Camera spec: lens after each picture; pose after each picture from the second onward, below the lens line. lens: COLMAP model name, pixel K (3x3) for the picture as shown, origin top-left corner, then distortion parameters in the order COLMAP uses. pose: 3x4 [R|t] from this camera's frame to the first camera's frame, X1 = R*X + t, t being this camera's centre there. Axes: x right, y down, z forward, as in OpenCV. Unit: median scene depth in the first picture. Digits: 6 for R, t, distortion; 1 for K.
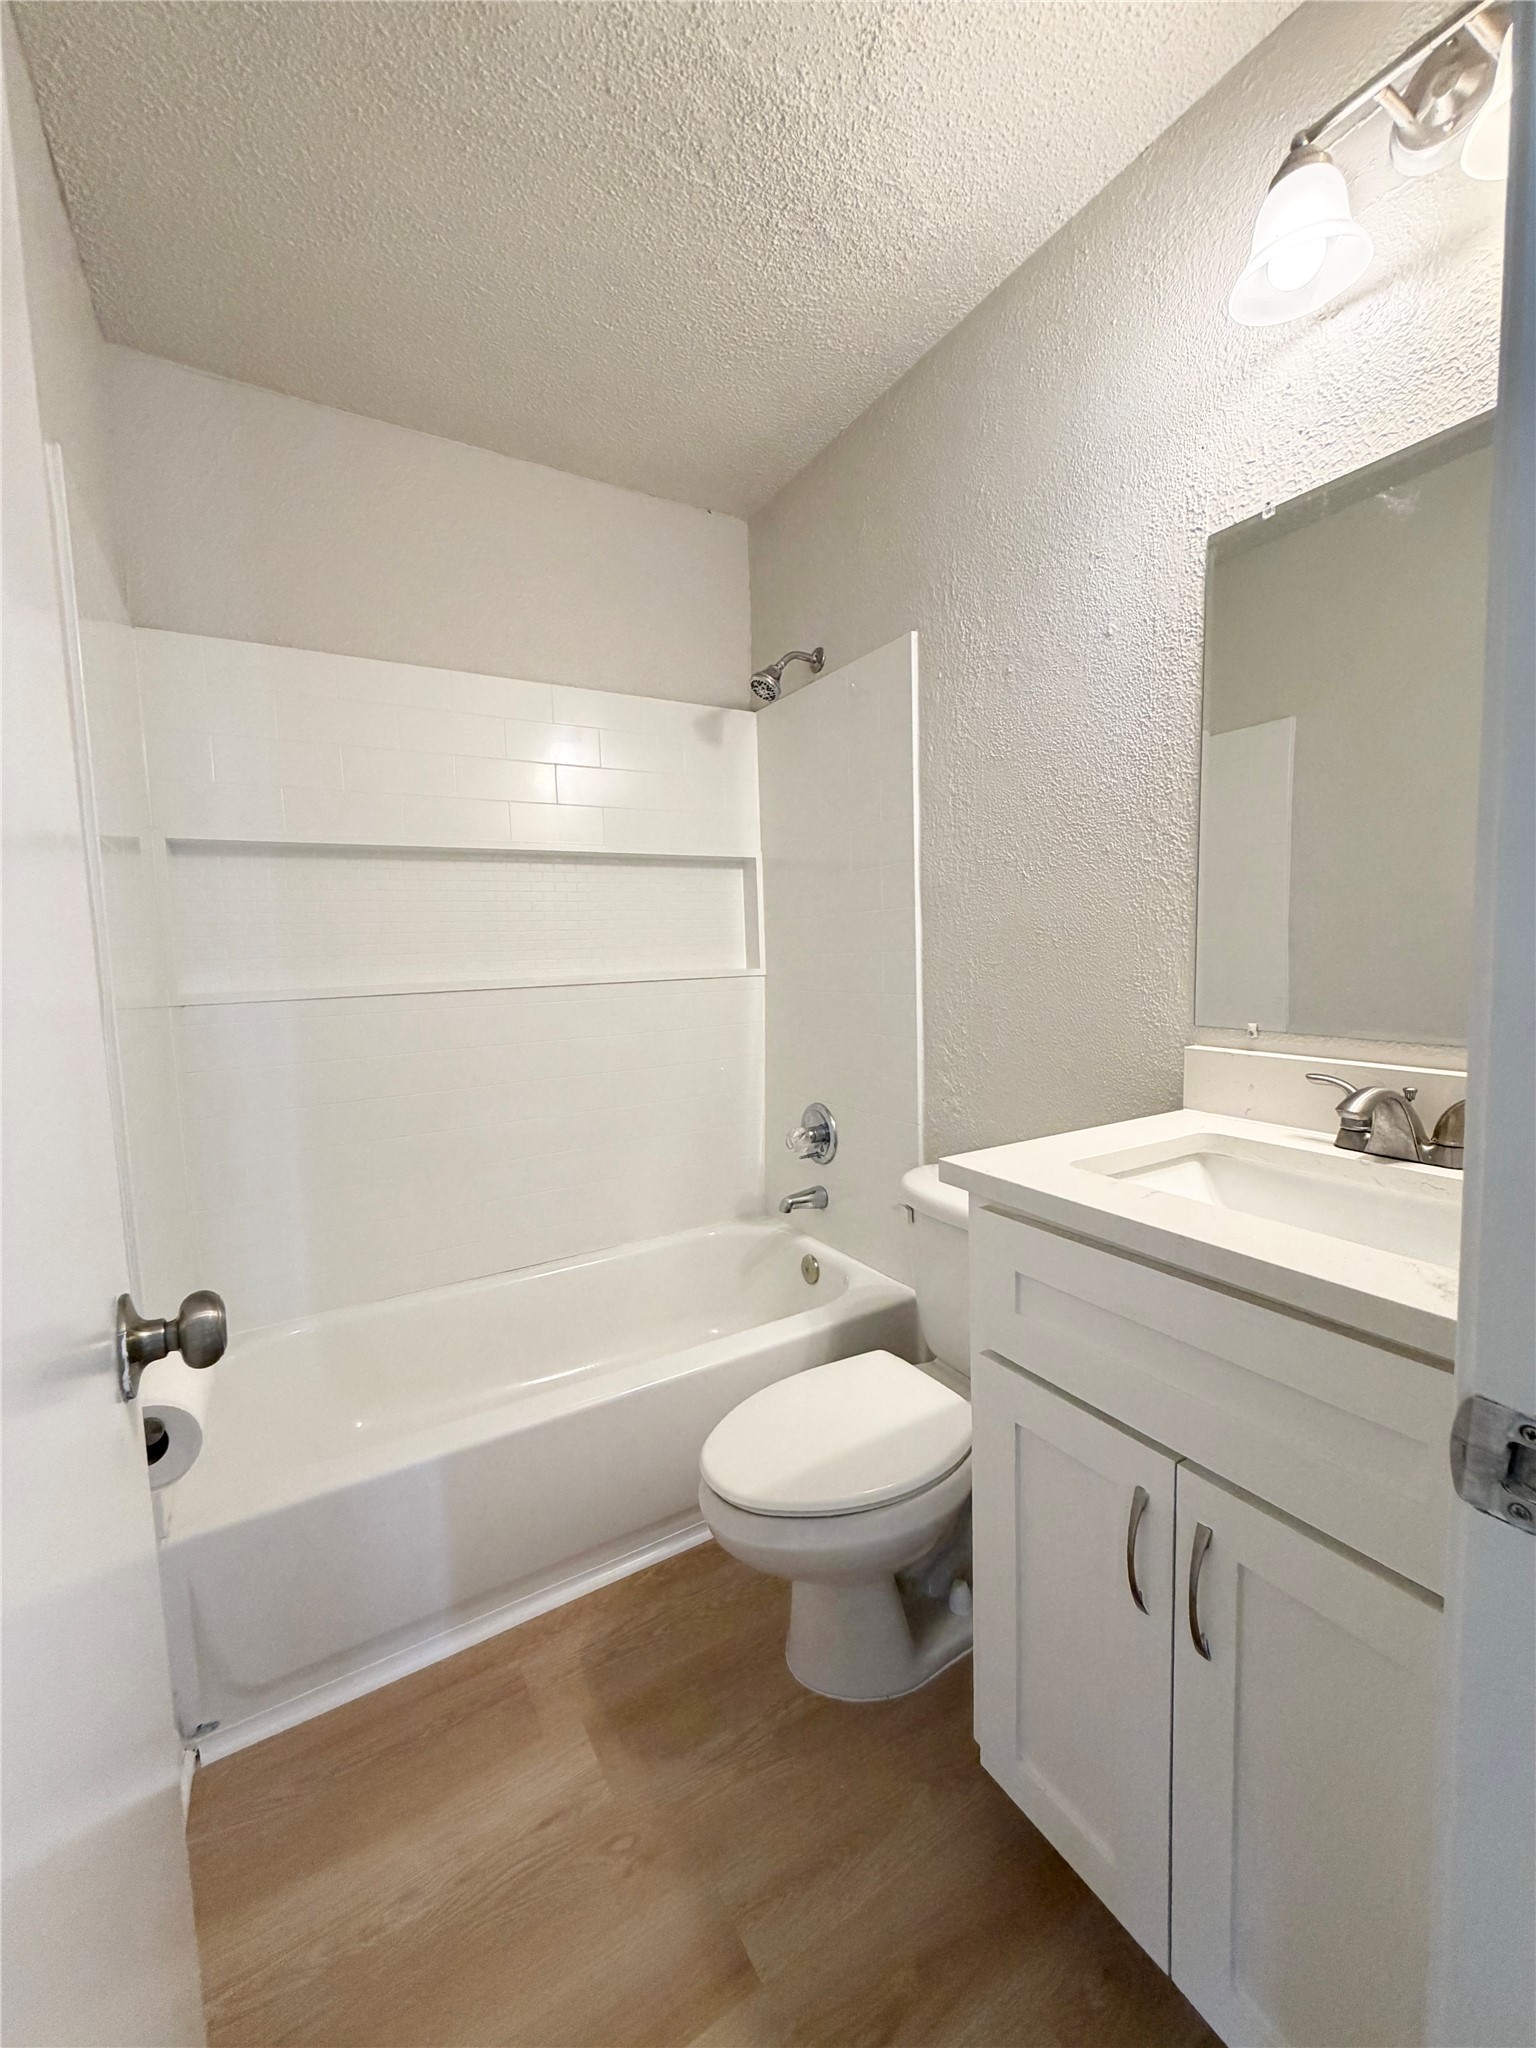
lens RADIAL K [[828.0, 0, 776.4], [0, 828.0, 1023.2], [0, 0, 1]] dist [0.000104, 0.000483]
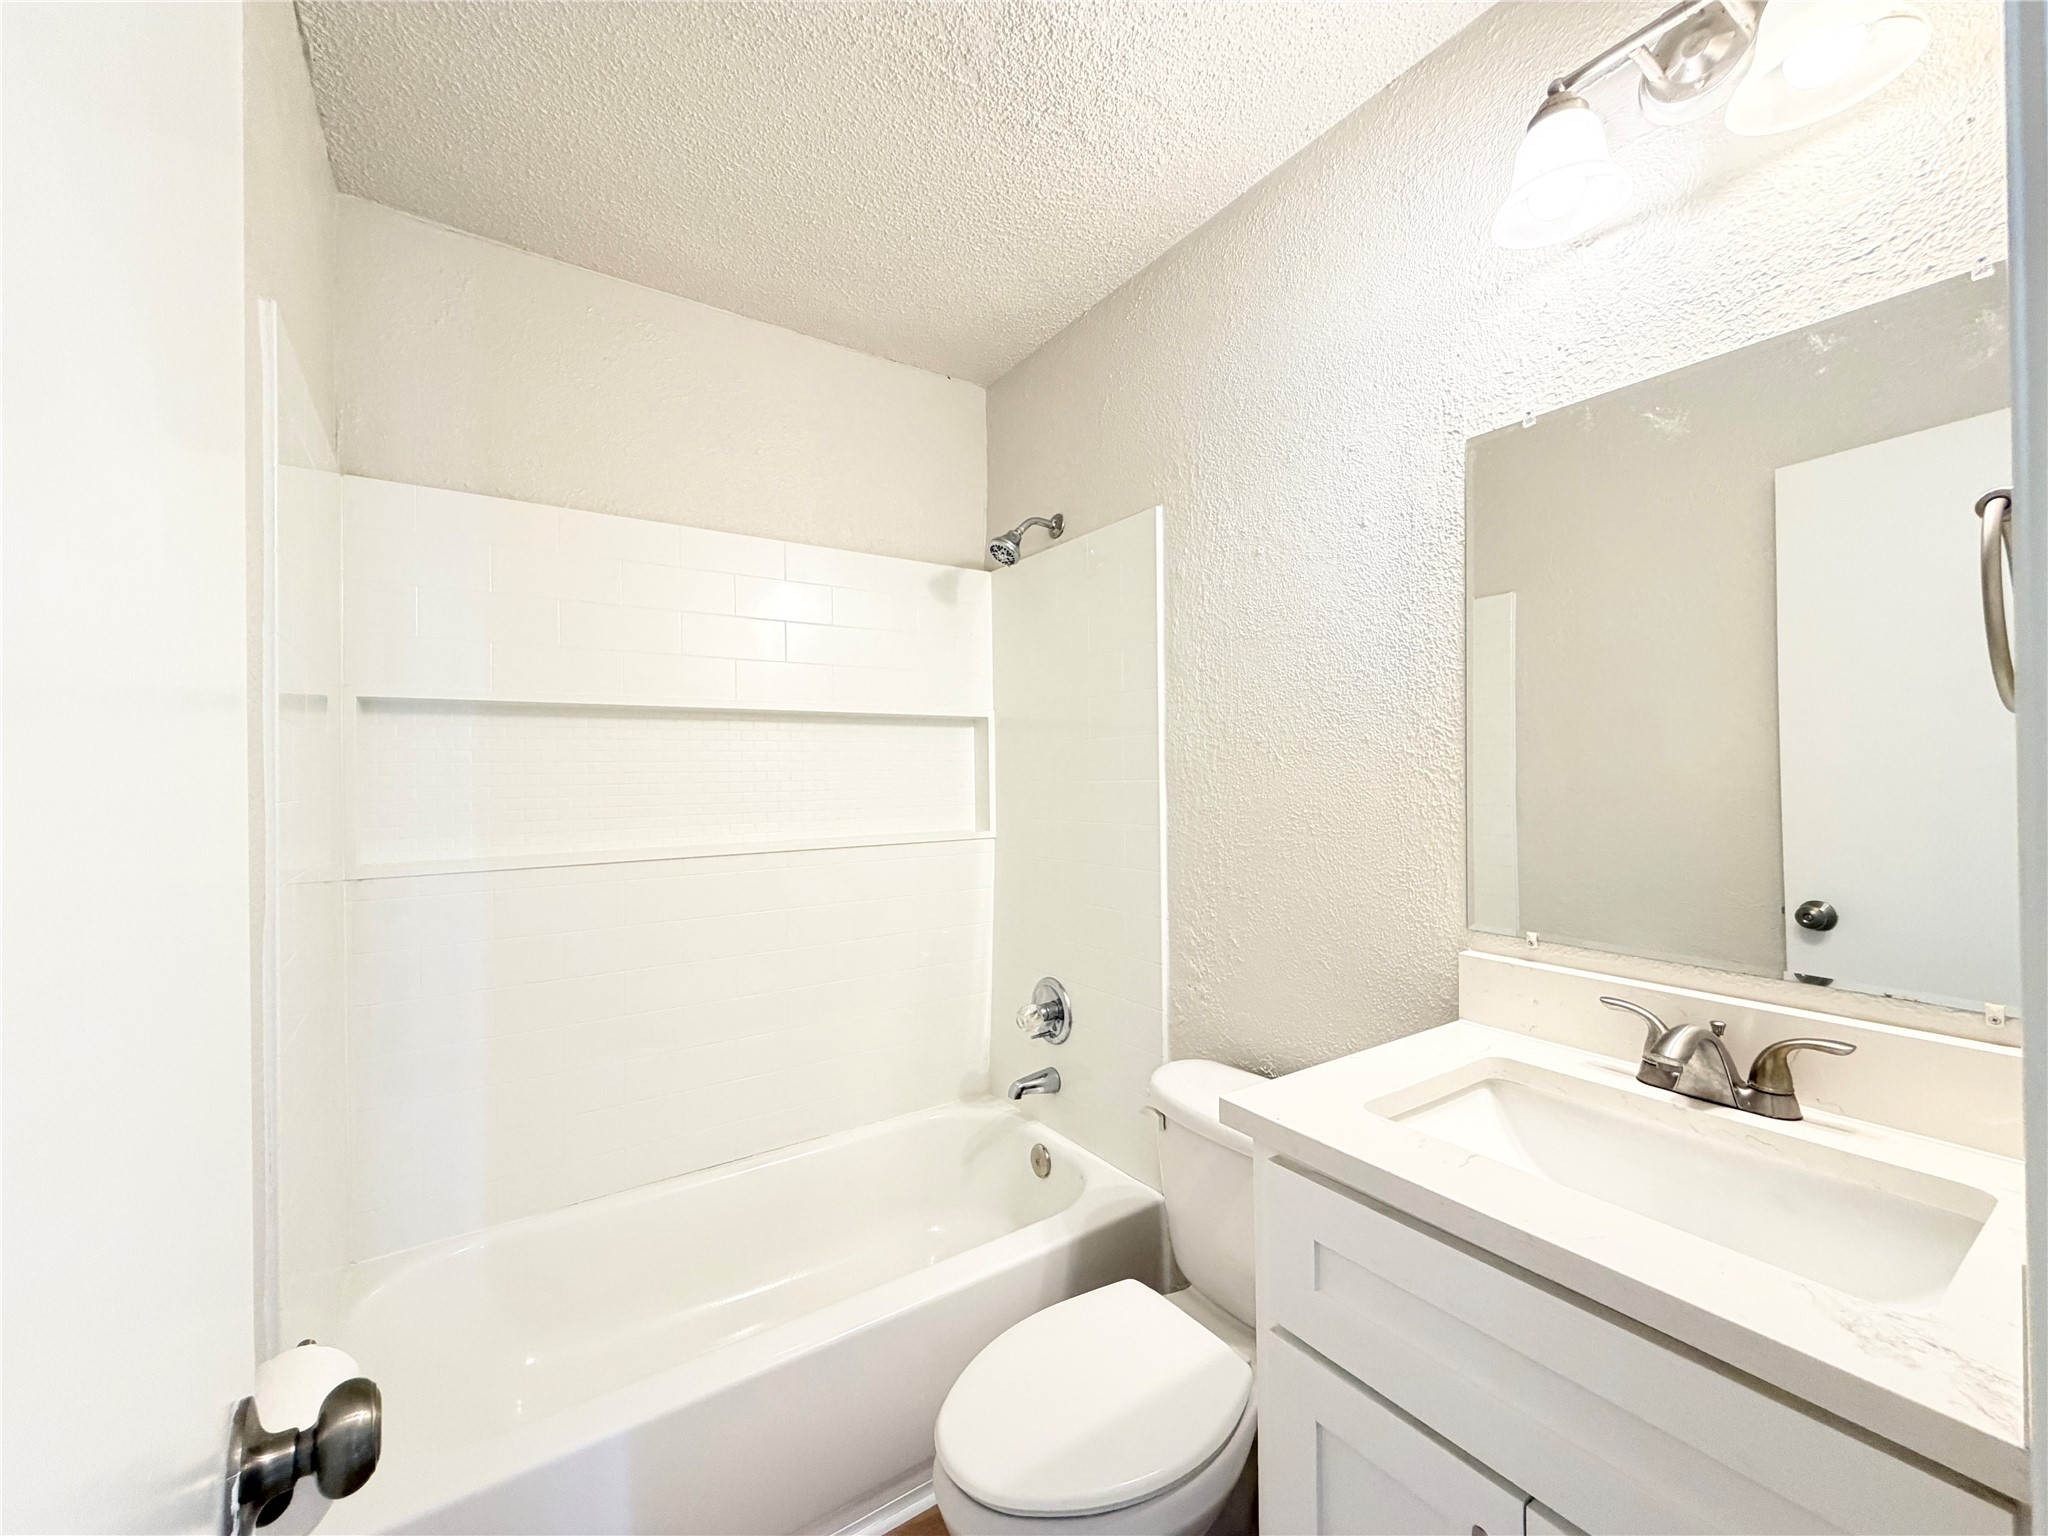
lens RADIAL K [[821.4, 0, 1024.0], [0, 821.4, 768.0], [0, 0, 1]] dist [0.001316, 0.000225]
pose [[0.998308, 0.019035, 0.054939, -0.058139], [-0.013824, 0.995504, -0.093710, -0.084563], [-0.056475, 0.092792, 0.994083, 0.071420]]
